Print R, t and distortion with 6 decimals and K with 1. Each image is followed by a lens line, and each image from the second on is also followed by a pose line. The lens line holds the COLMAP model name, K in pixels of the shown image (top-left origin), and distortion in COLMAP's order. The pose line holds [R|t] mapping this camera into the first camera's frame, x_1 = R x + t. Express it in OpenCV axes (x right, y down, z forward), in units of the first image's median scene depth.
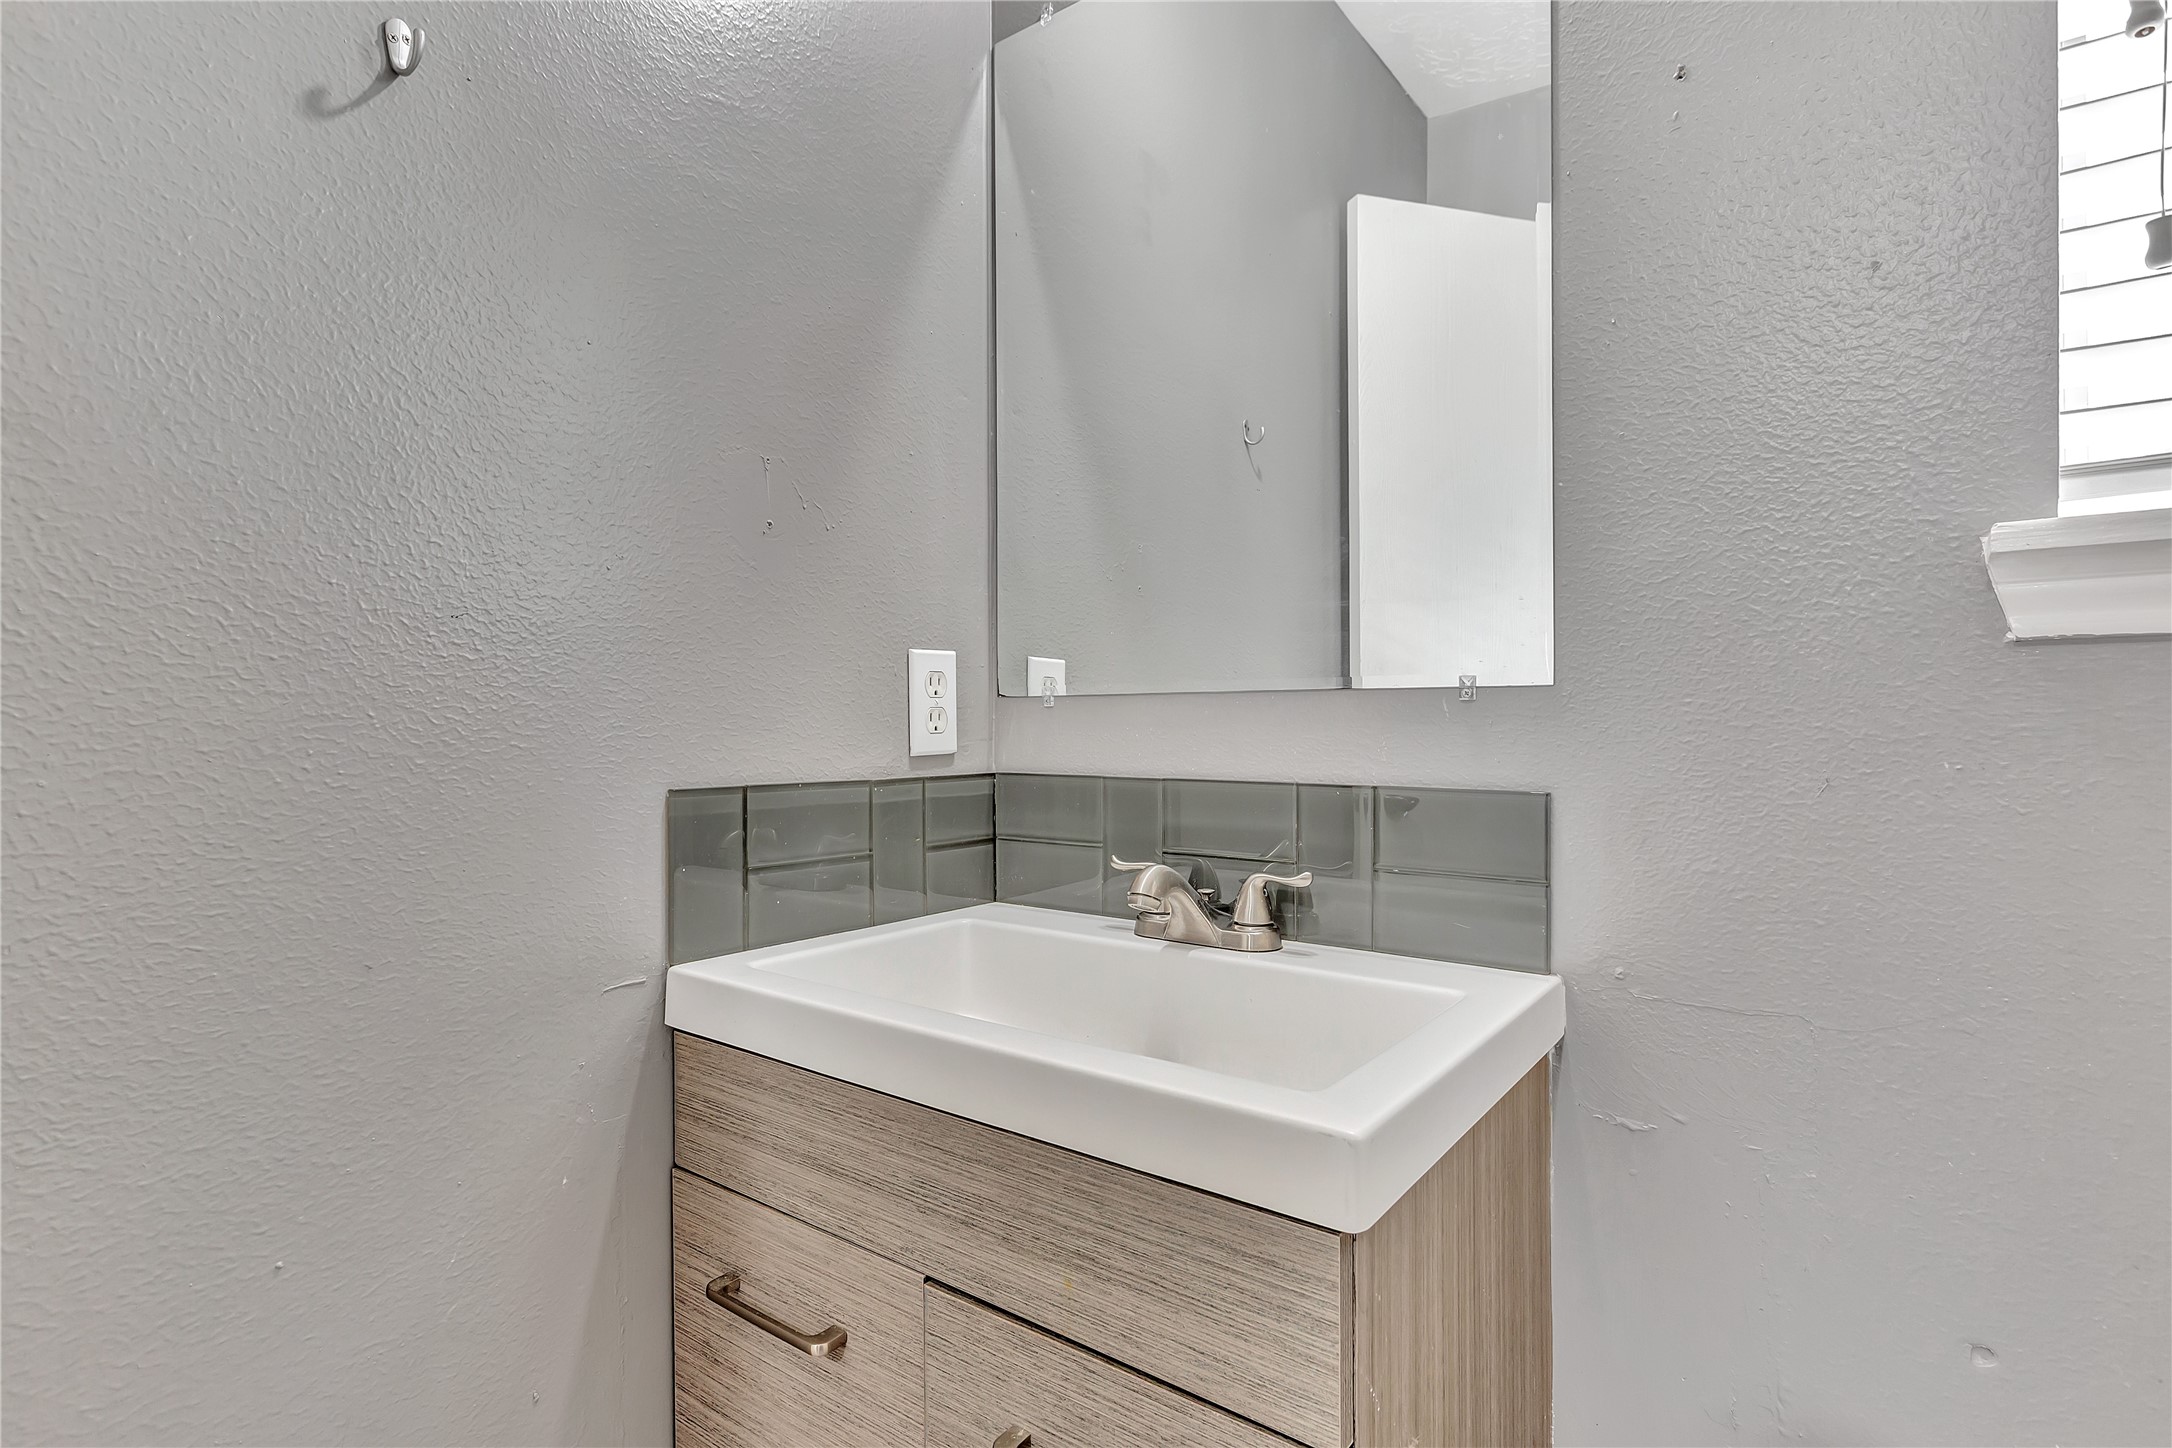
lens RADIAL K [[1075.5, 0, 1081.8], [0, 1075.5, 716.2], [0, 0, 1]] dist [-0.009439, -0.001244]
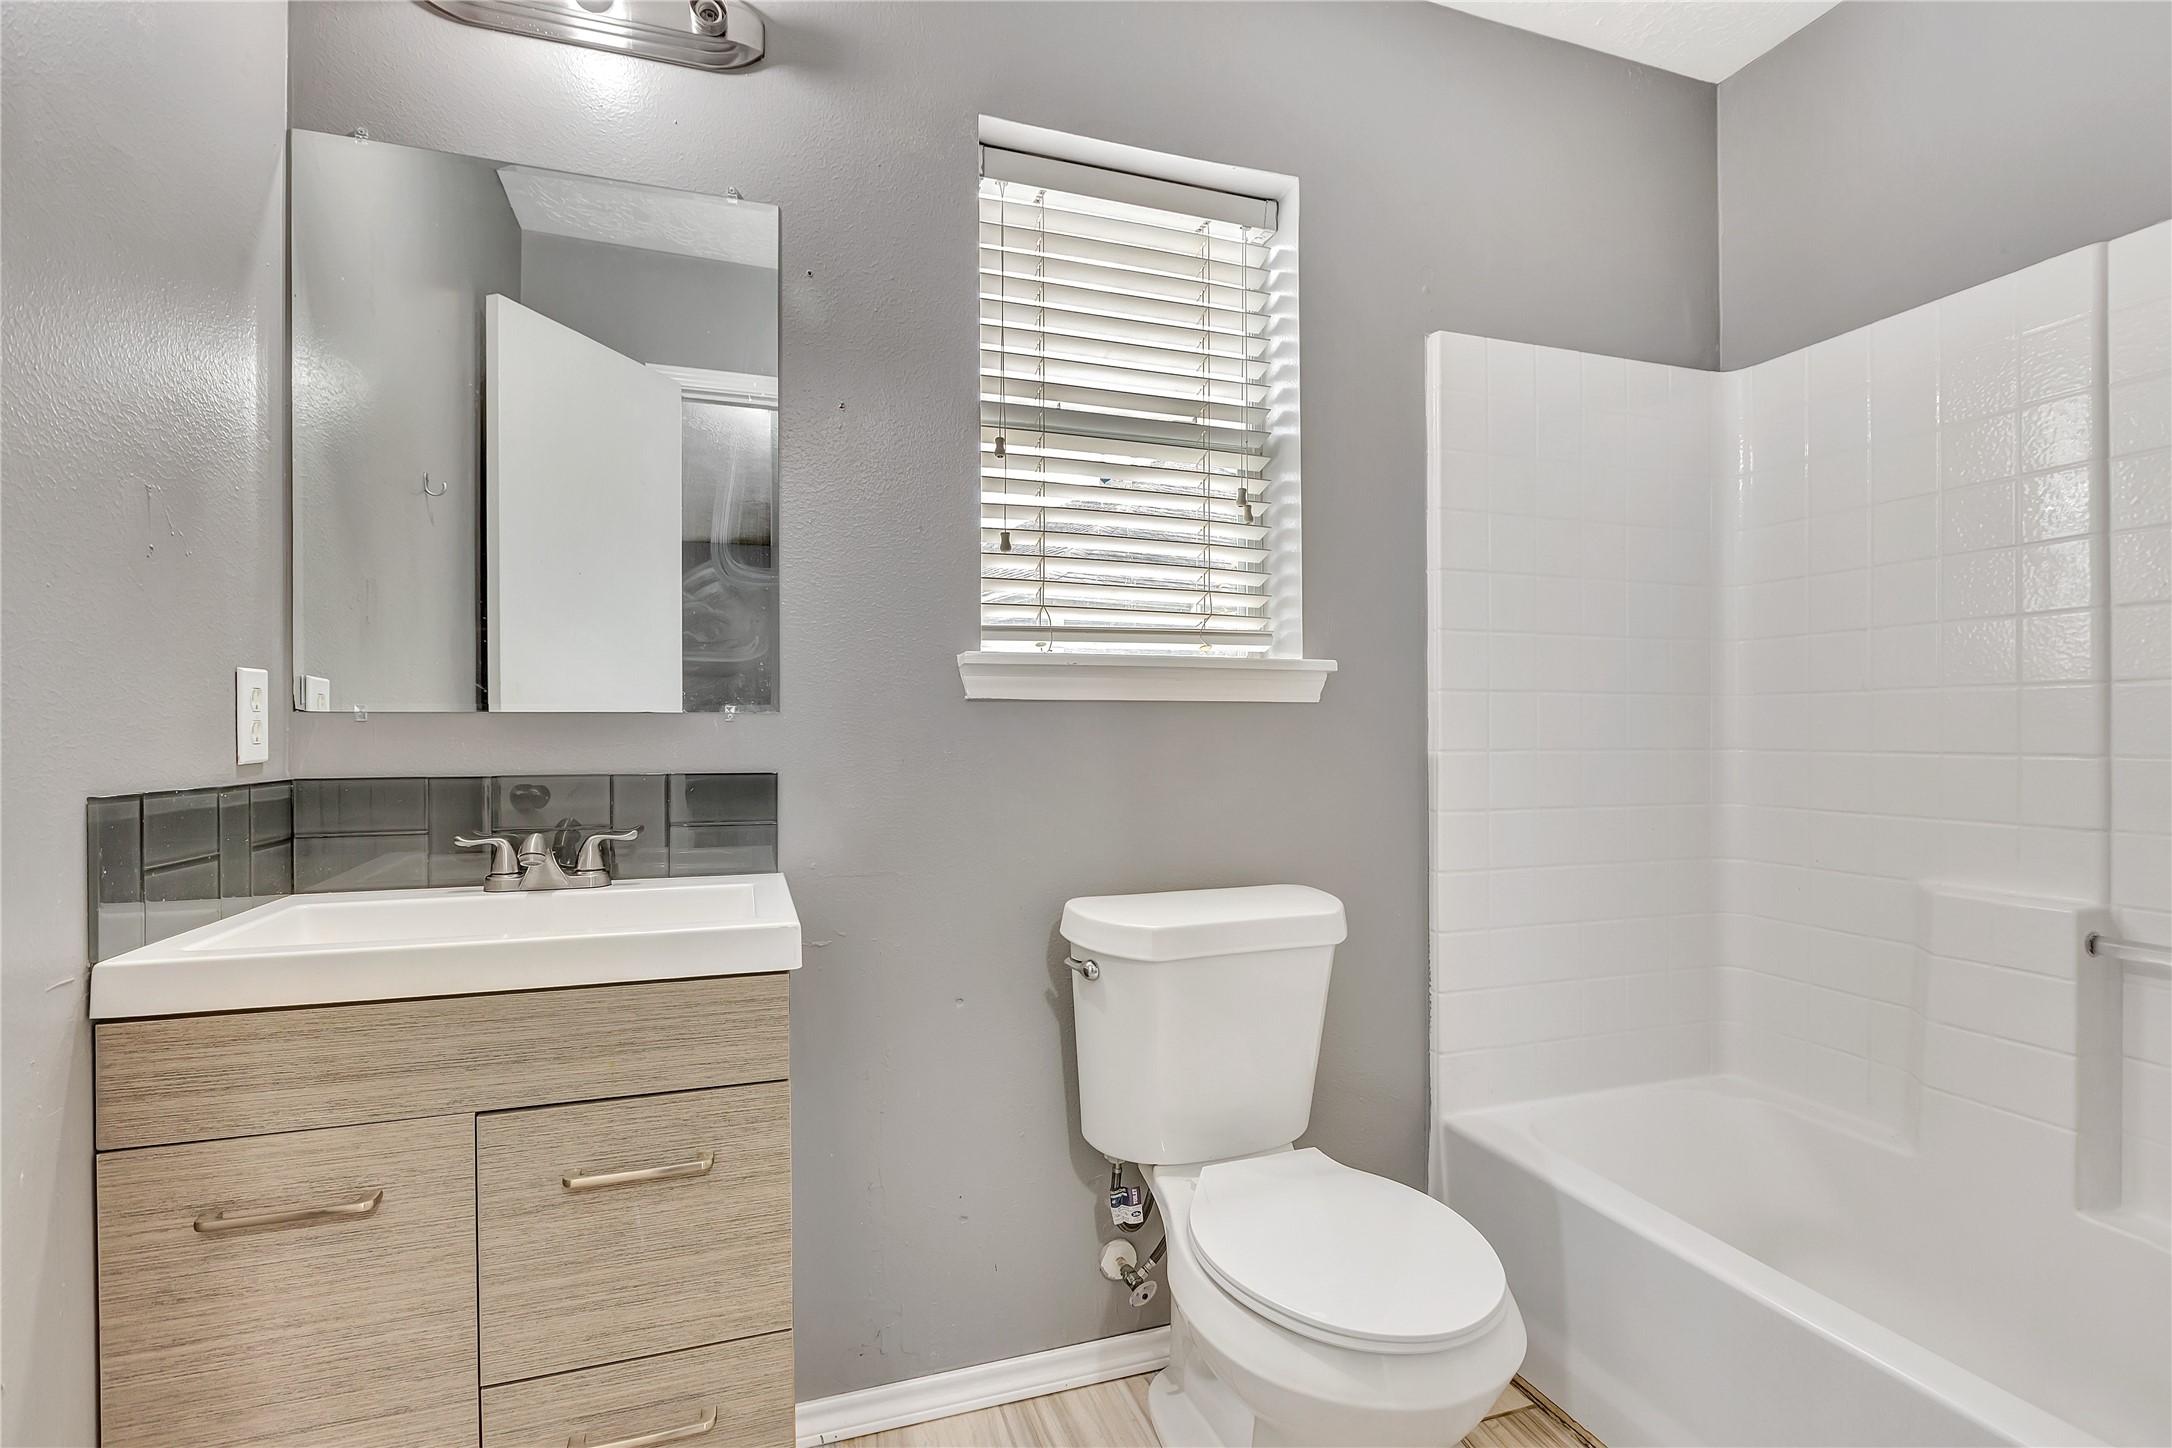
lens RADIAL K [[990.6, 0, 1084.0], [0, 990.6, 730.1], [0, 0, 1]] dist [-0.004229, -0.000184]
pose [[0.553448, 0.003613, 0.832876, -0.673826], [-0.003628, 0.999992, -0.001927, 0.000580], [-0.832876, -0.001955, 0.553456, -0.361665]]
